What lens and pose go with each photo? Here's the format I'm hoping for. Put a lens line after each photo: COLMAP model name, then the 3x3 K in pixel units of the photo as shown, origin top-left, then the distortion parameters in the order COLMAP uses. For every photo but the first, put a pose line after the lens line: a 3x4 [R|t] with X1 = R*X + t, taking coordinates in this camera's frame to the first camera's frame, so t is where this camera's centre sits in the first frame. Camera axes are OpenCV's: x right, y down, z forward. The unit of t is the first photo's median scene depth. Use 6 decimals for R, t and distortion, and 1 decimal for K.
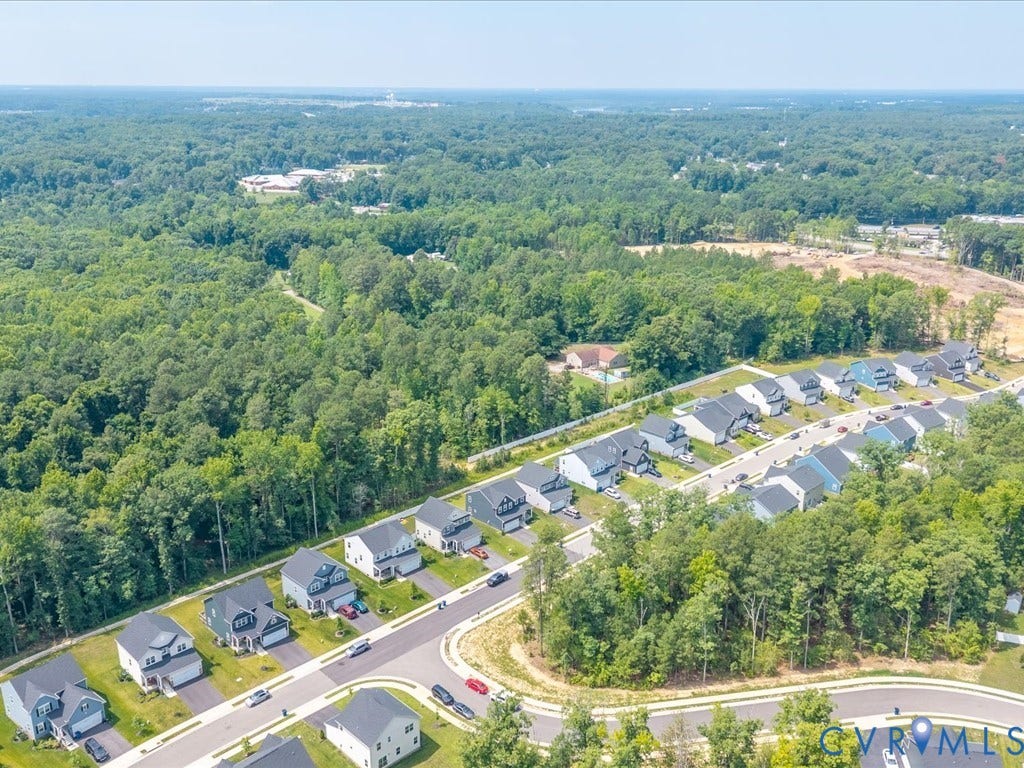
lens RADIAL K [[851.1, 0, 512.9], [0, 851.1, 364.5], [0, 0, 1]] dist [0.138257, -0.302226]
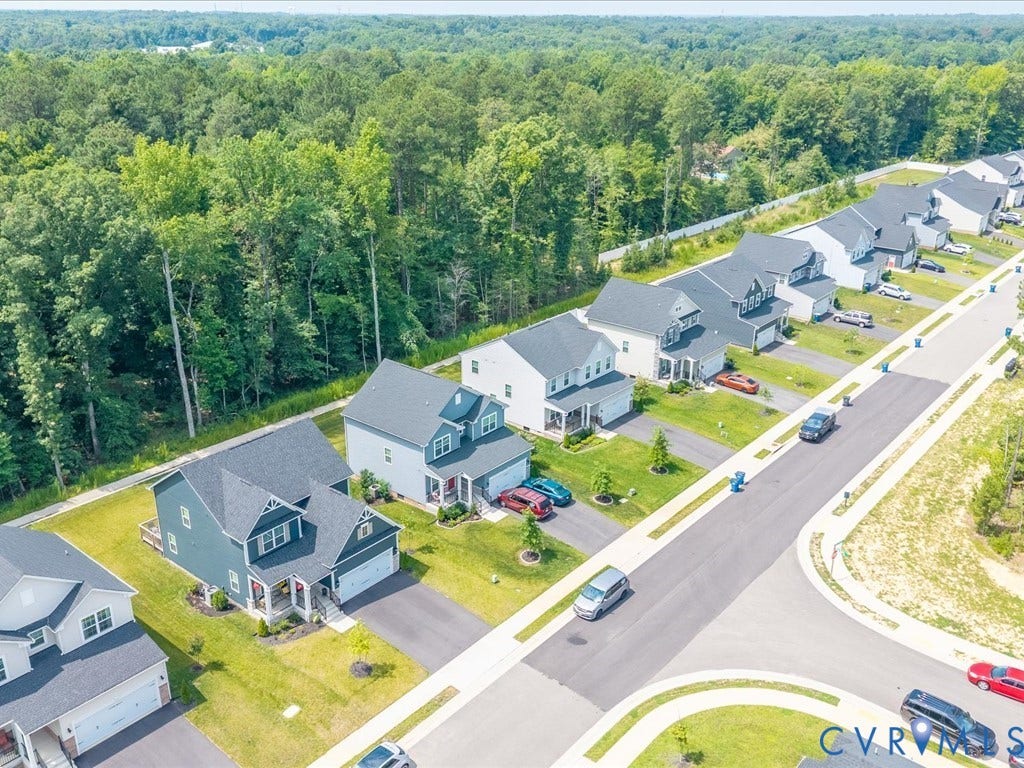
lens RADIAL K [[897.4, 0, 511.2], [0, 897.4, 349.5], [0, 0, 1]] dist [0.092288, -0.166630]
pose [[0.996401, -0.036528, 0.076496, -0.221870], [0.031451, 0.997287, 0.066548, 0.183854], [-0.078719, -0.063903, 0.994847, 0.579844]]
